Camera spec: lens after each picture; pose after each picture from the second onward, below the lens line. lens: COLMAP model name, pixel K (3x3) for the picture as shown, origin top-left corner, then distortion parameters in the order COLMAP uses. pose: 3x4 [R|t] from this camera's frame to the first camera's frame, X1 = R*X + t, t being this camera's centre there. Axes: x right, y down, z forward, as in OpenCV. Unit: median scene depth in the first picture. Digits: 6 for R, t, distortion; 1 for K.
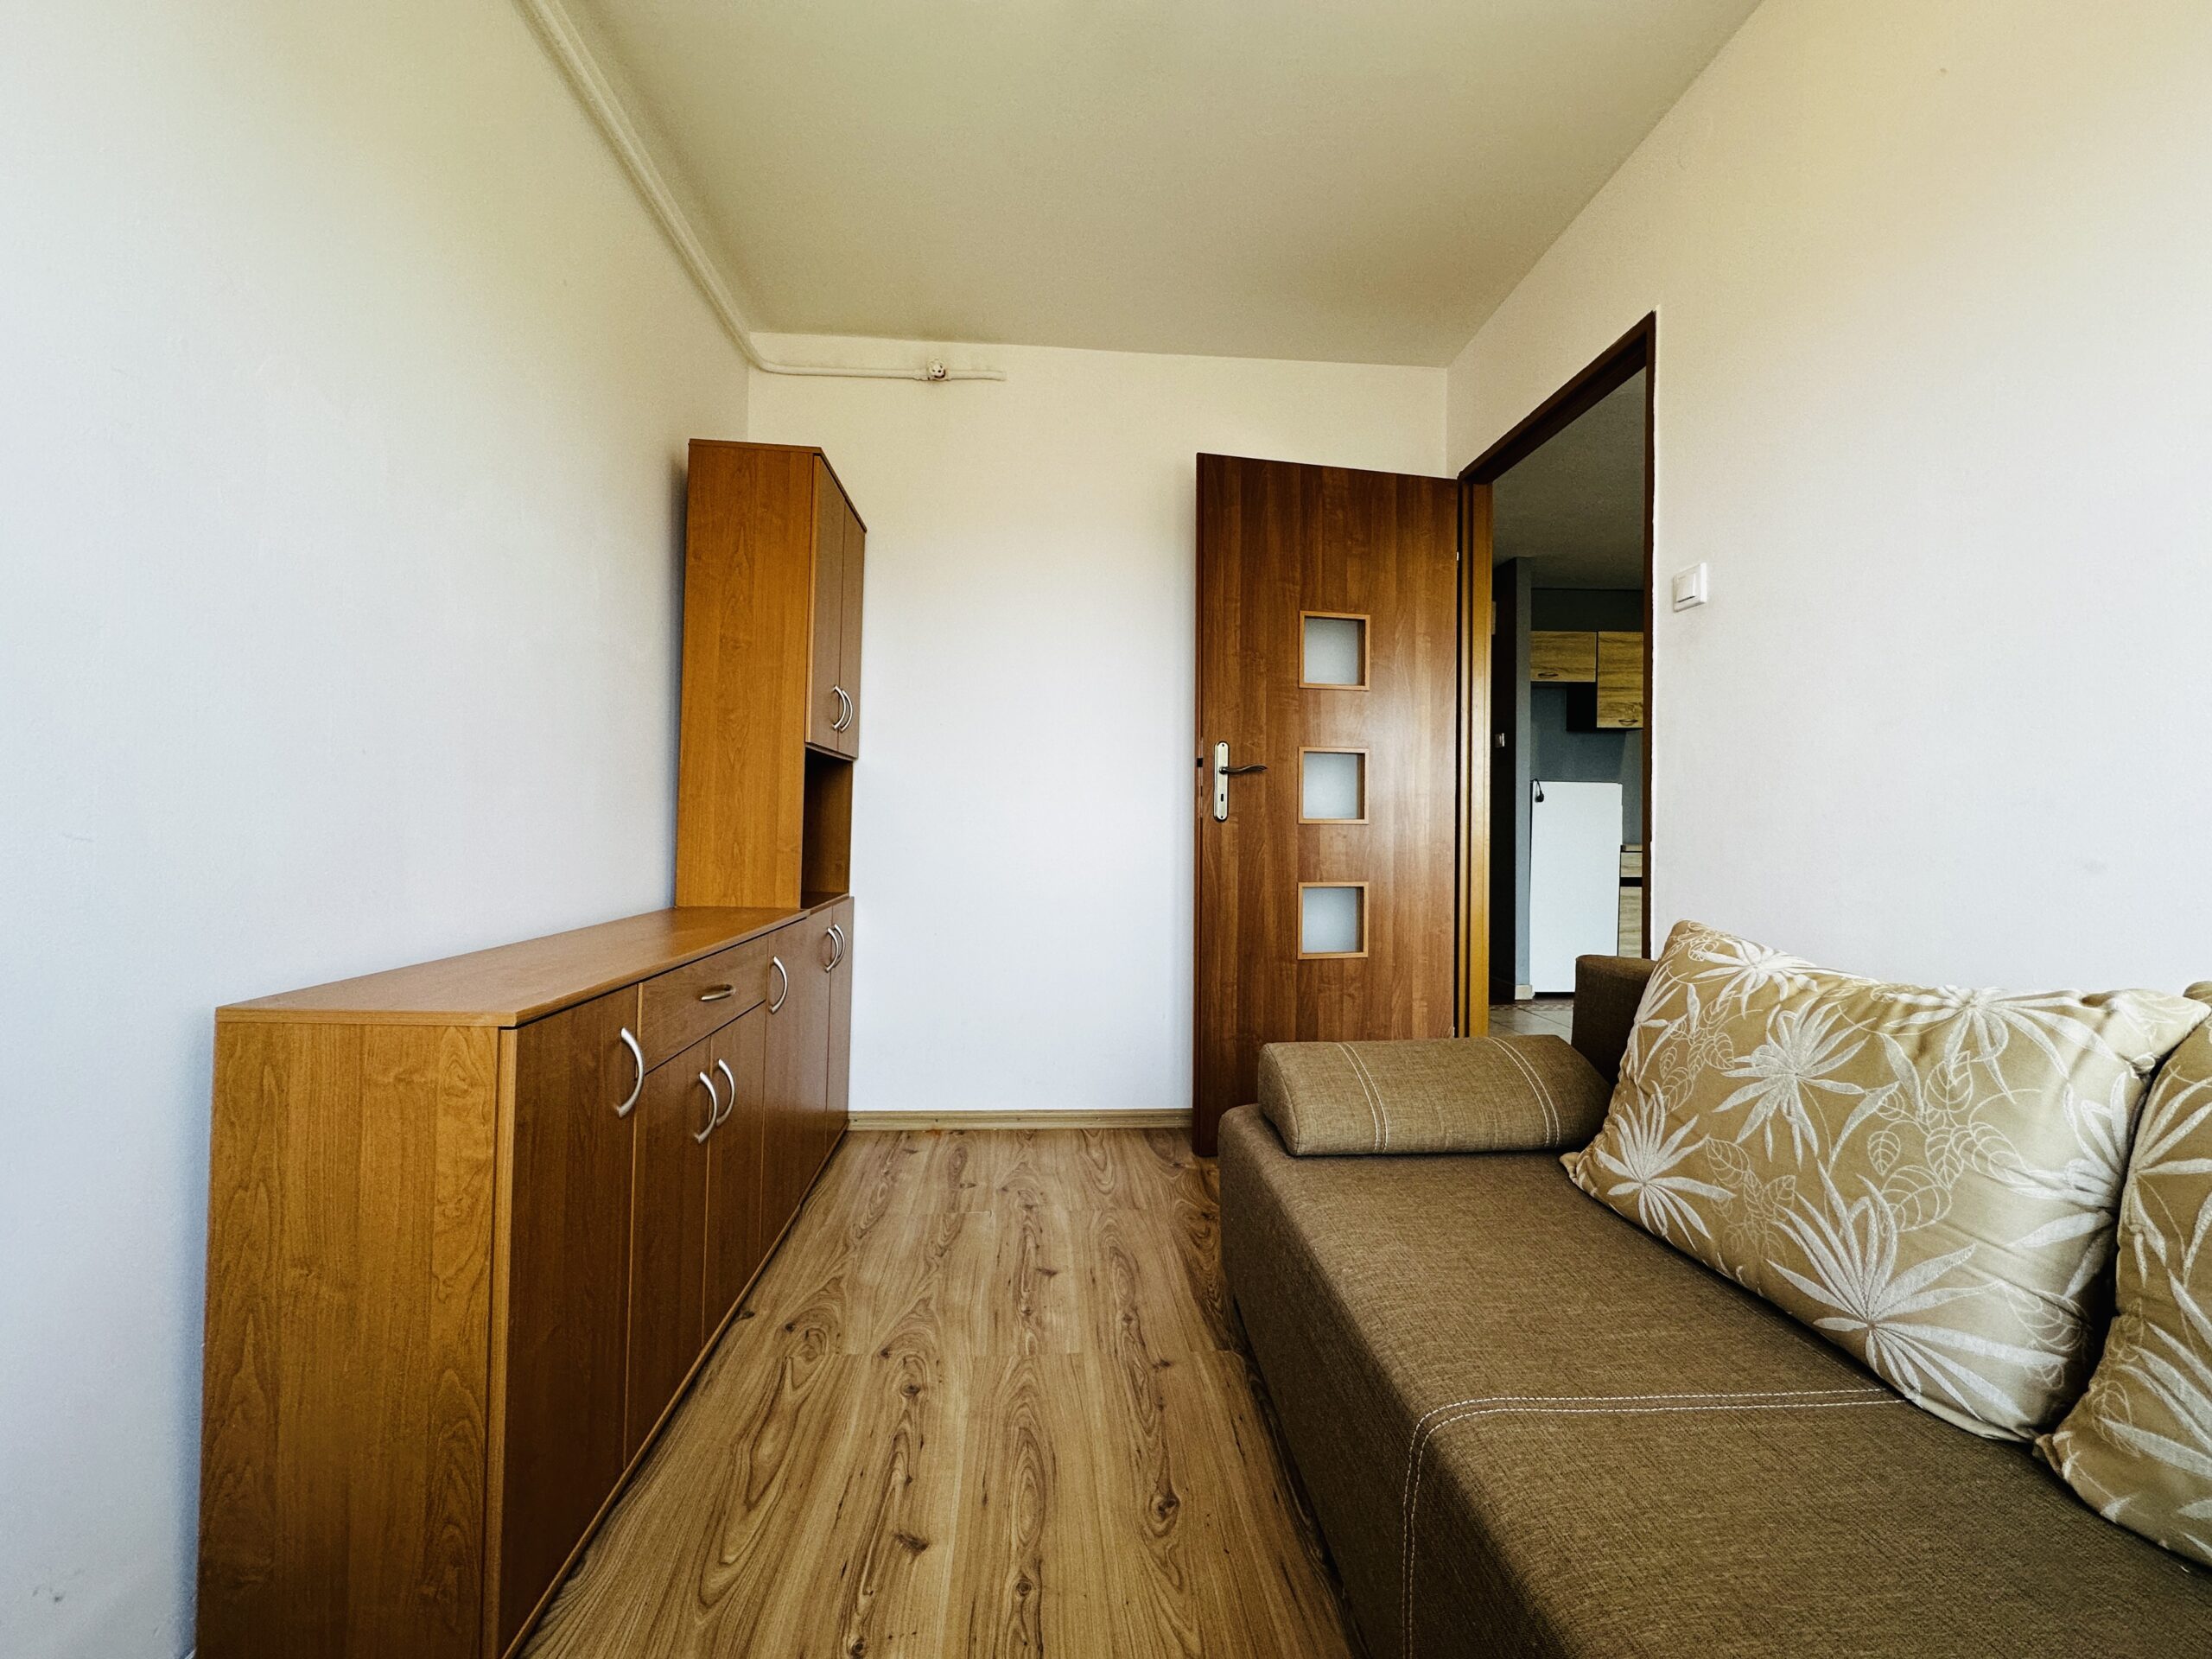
lens RADIAL K [[883.0, 0, 1103.3], [0, 883.0, 828.7], [0, 0, 1]] dist [-0.004099, 0.001202]
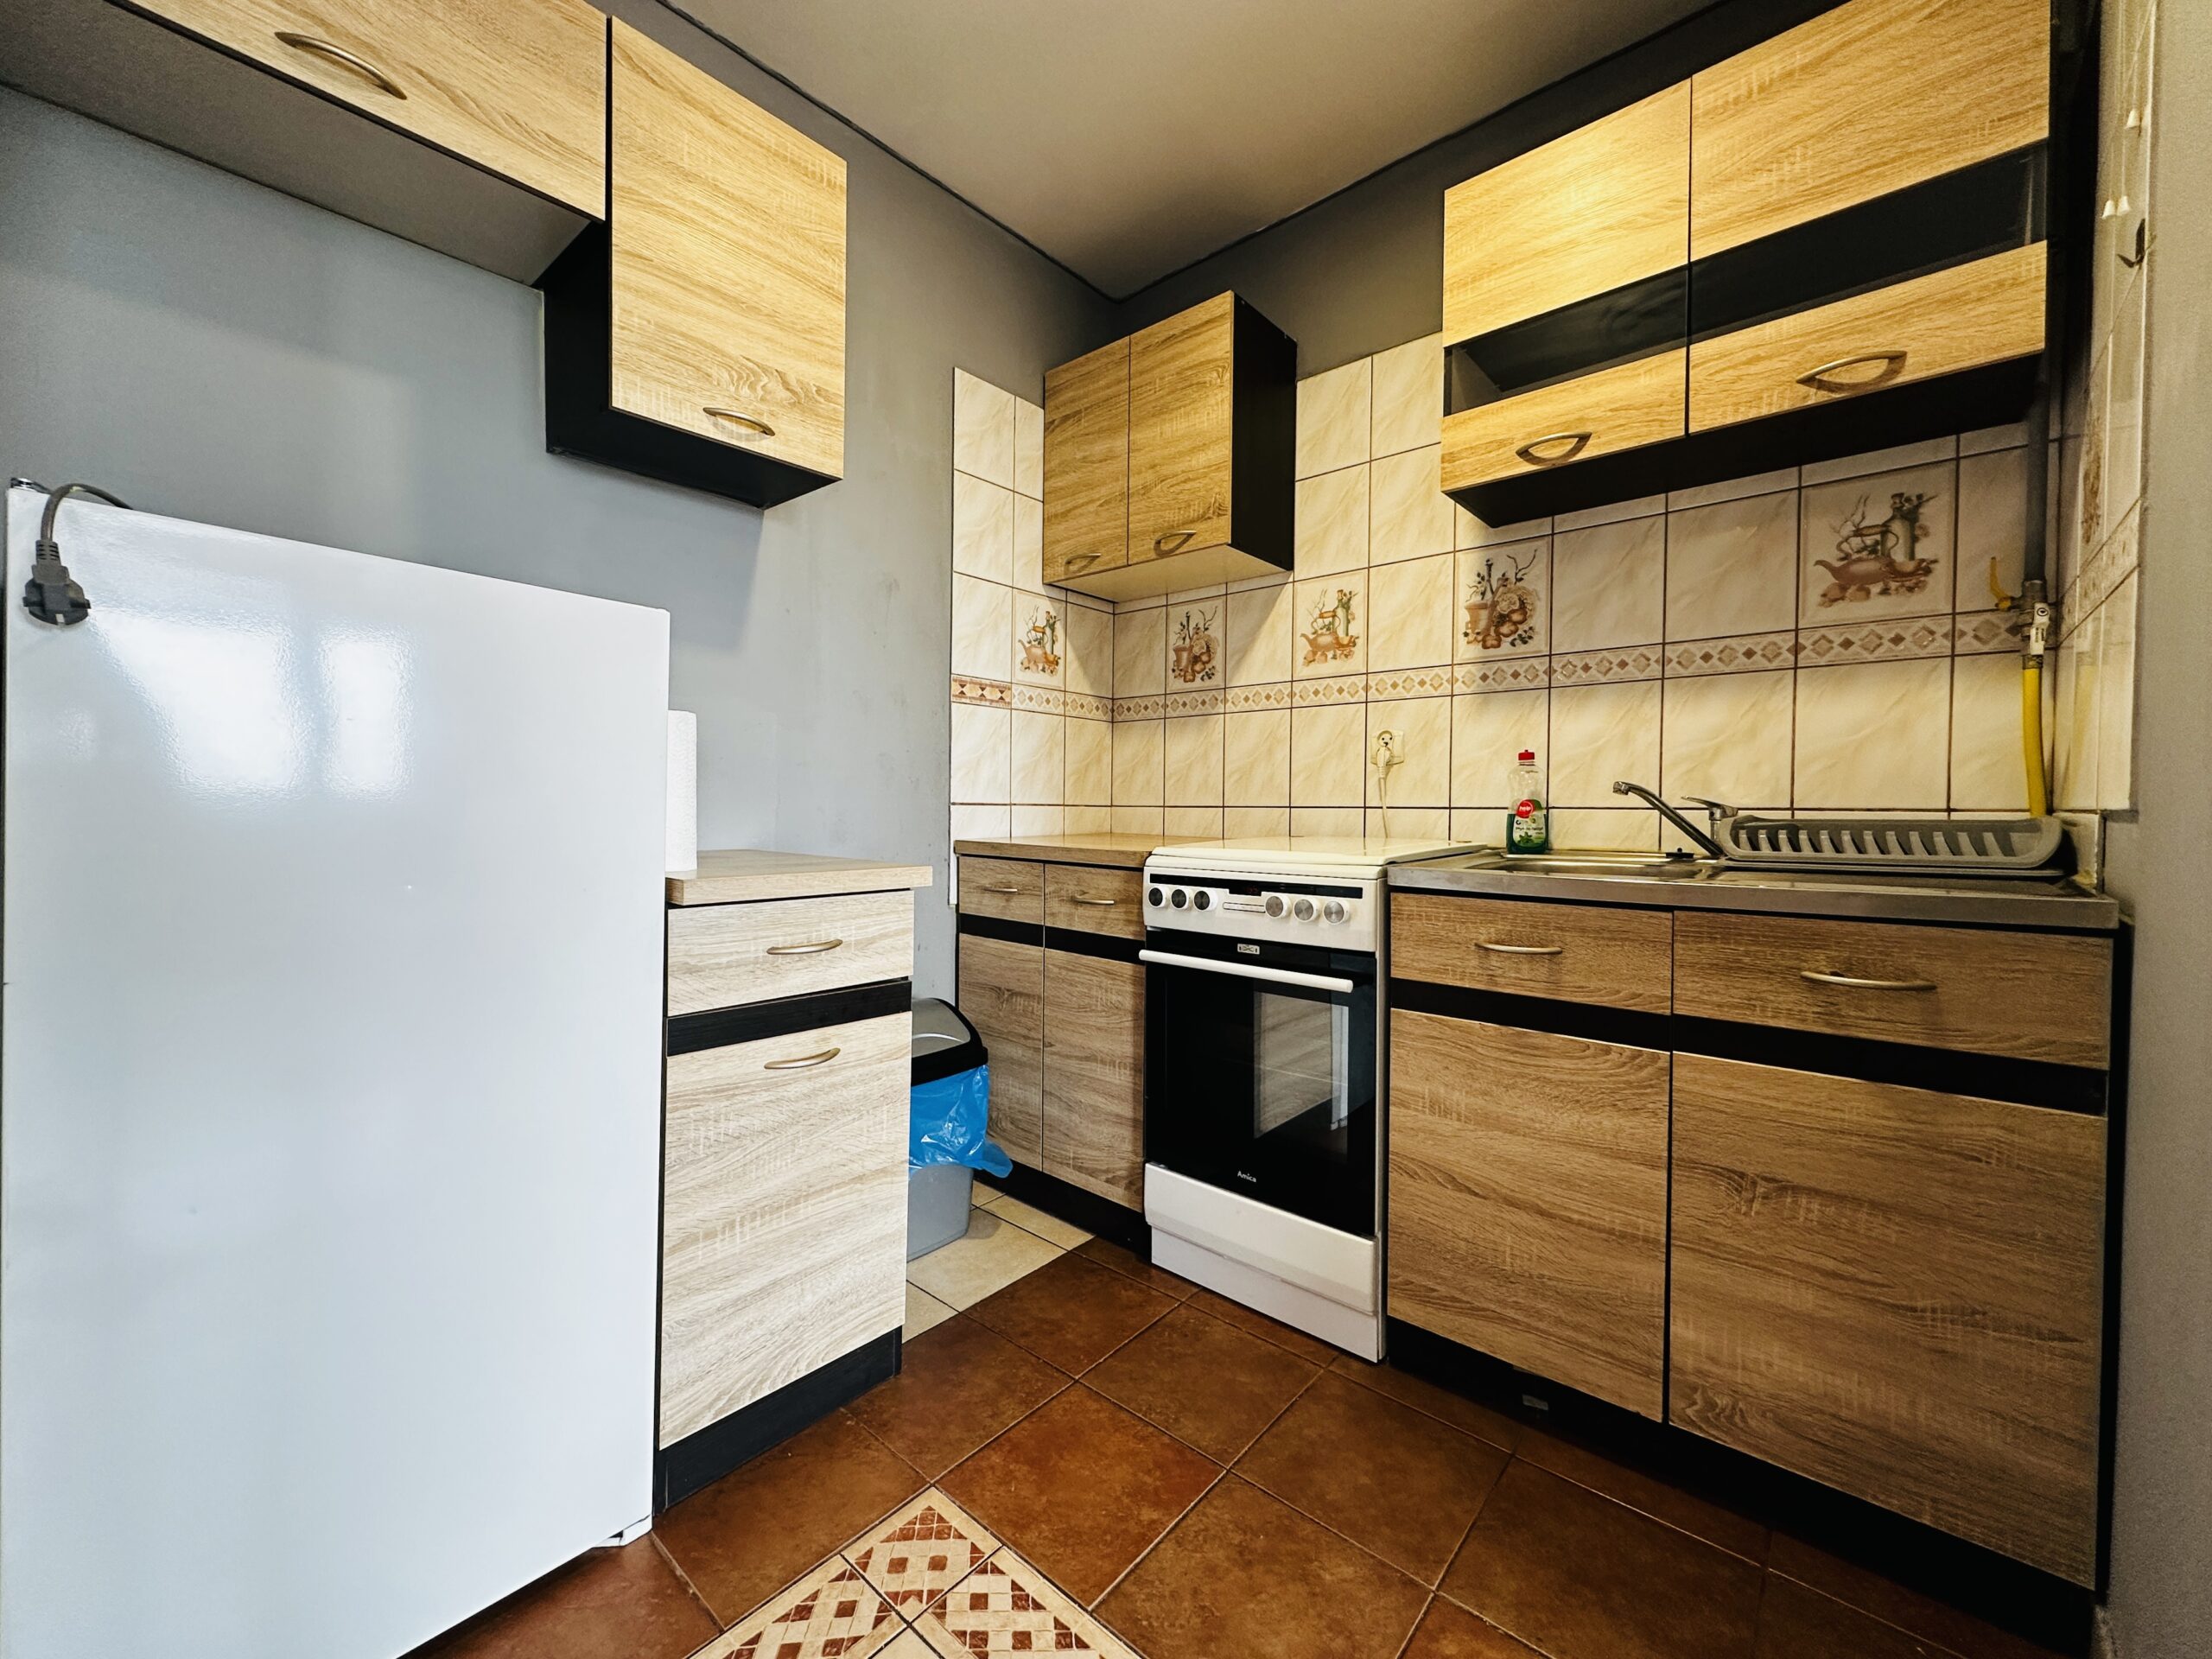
lens RADIAL K [[883.0, 0, 1107.3], [0, 883.0, 828.8], [0, 0, 1]] dist [-0.004099, 0.001202]
pose [[0.714771, -0.014026, 0.699218, 0.479262], [-0.003208, 0.999723, 0.023334, 0.000601], [-0.699351, -0.018921, 0.714528, 0.713082]]
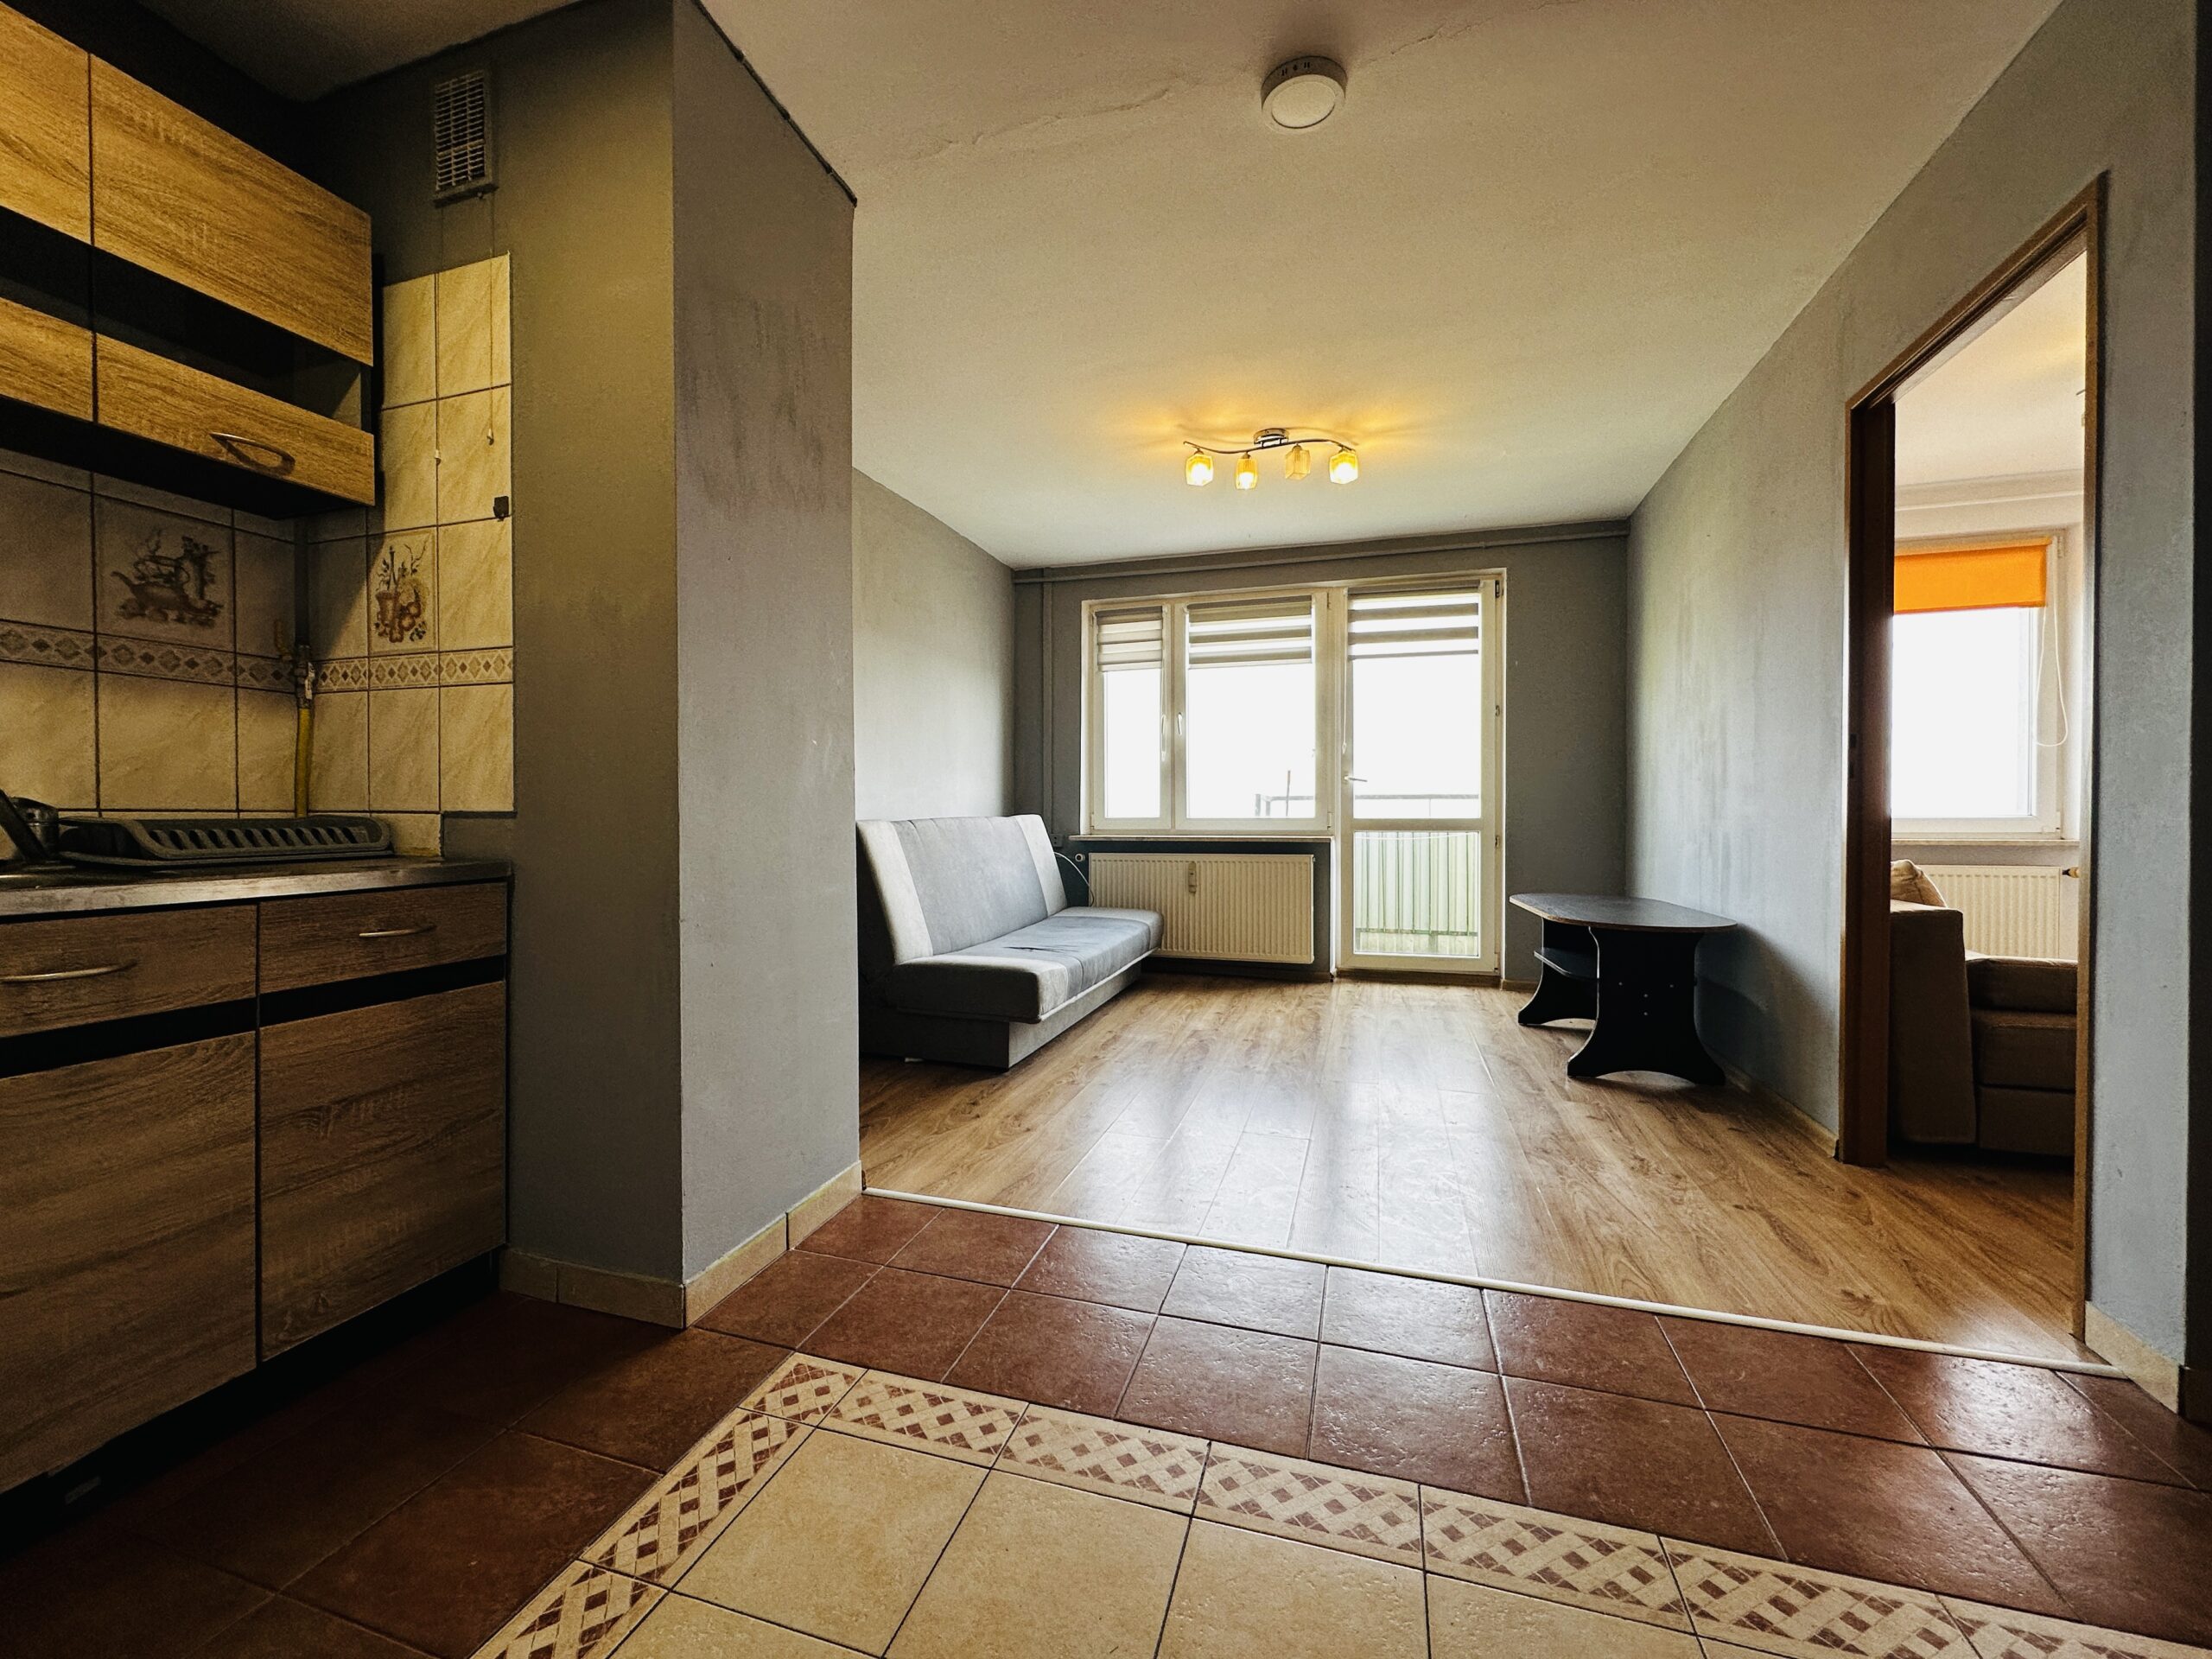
lens RADIAL K [[883.0, 0, 1103.6], [0, 883.0, 824.5], [0, 0, 1]] dist [-0.004099, 0.001202]
pose [[-0.929336, -0.008902, 0.369127, 0.422467], [-0.003843, 0.999888, 0.014438, -0.000543], [-0.369215, 0.011999, -0.929267, 0.916050]]
